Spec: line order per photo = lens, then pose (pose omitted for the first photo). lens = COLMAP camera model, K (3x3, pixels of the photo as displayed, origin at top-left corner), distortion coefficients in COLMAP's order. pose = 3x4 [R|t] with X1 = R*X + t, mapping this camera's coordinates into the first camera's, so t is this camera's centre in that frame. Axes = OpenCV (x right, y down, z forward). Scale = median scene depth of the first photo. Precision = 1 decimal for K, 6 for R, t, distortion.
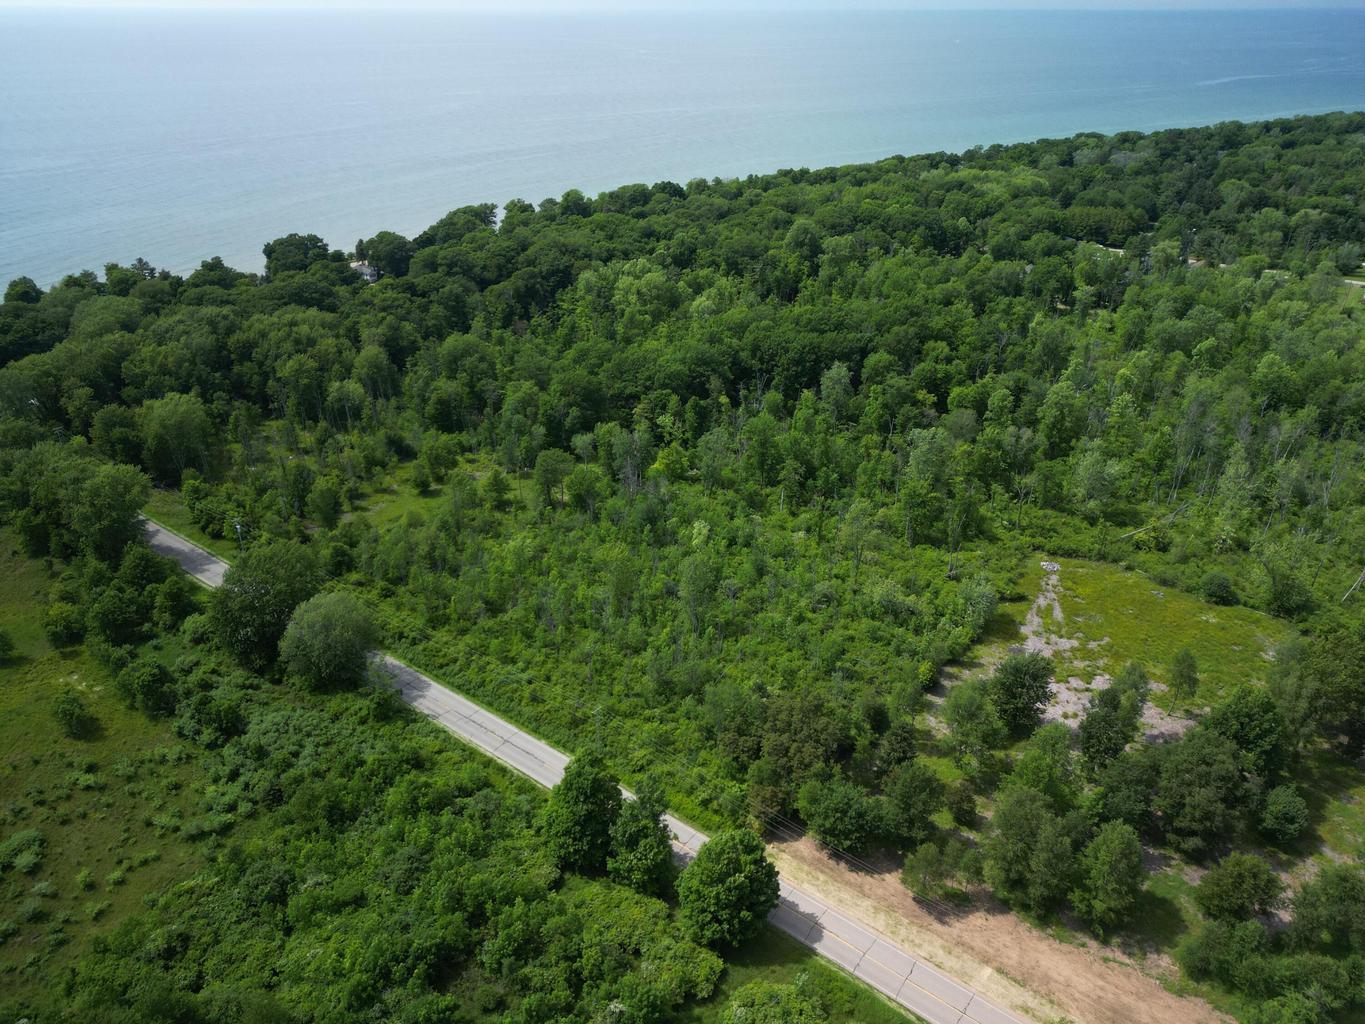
lens RADIAL K [[952.4, 0, 678.8], [0, 952.4, 517.6], [0, 0, 1]] dist [0.072966, -0.071861]
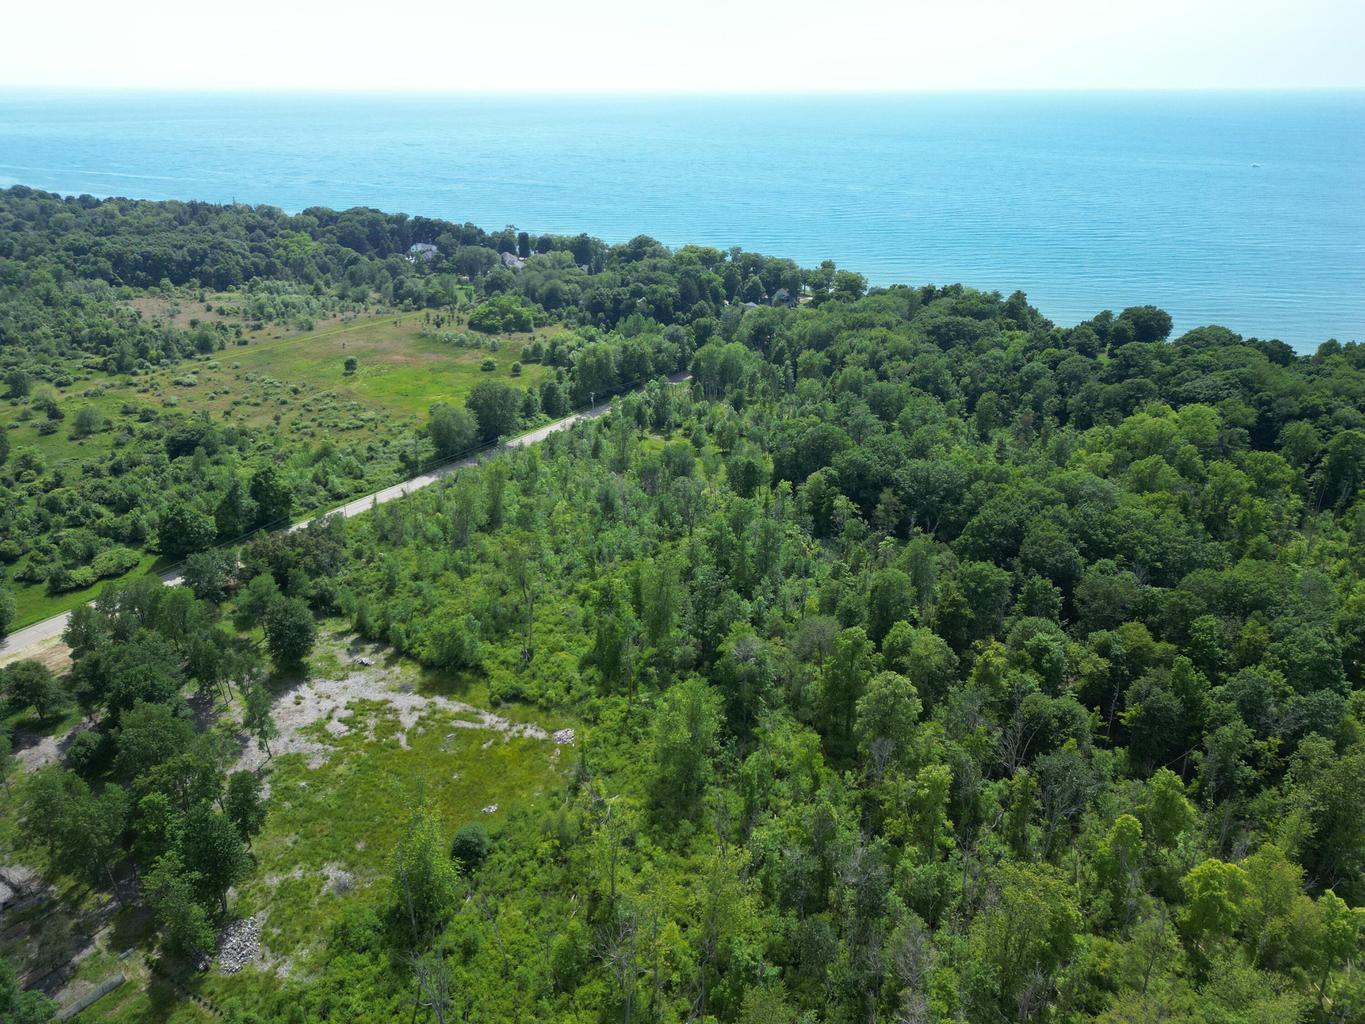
lens RADIAL K [[952.4, 0, 687.3], [0, 952.4, 515.5], [0, 0, 1]] dist [0.072966, -0.071861]
pose [[0.072866, 0.411486, -0.908499, 0.828370], [-0.473890, 0.815806, 0.331495, -0.332163], [0.877564, 0.406374, 0.254443, 0.628032]]
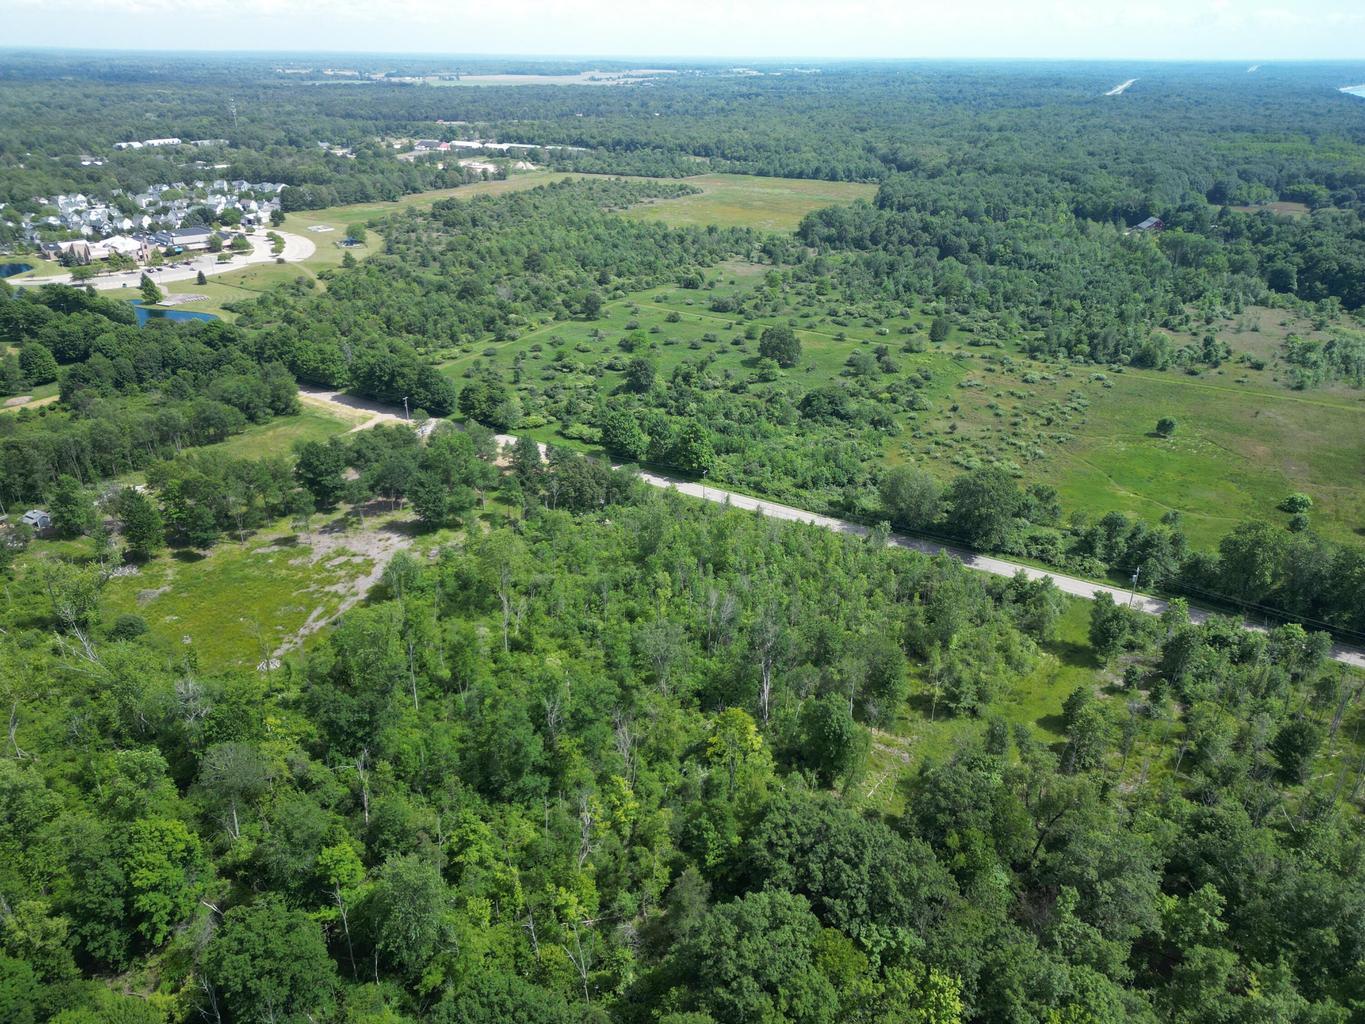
lens RADIAL K [[952.4, 0, 684.2], [0, 952.4, 506.1], [0, 0, 1]] dist [0.072966, -0.071861]
pose [[-0.991141, 0.049387, -0.123293, 0.086909], [-0.069846, 0.595757, 0.800122, -0.599498], [0.112968, 0.801645, -0.587029, 1.125039]]
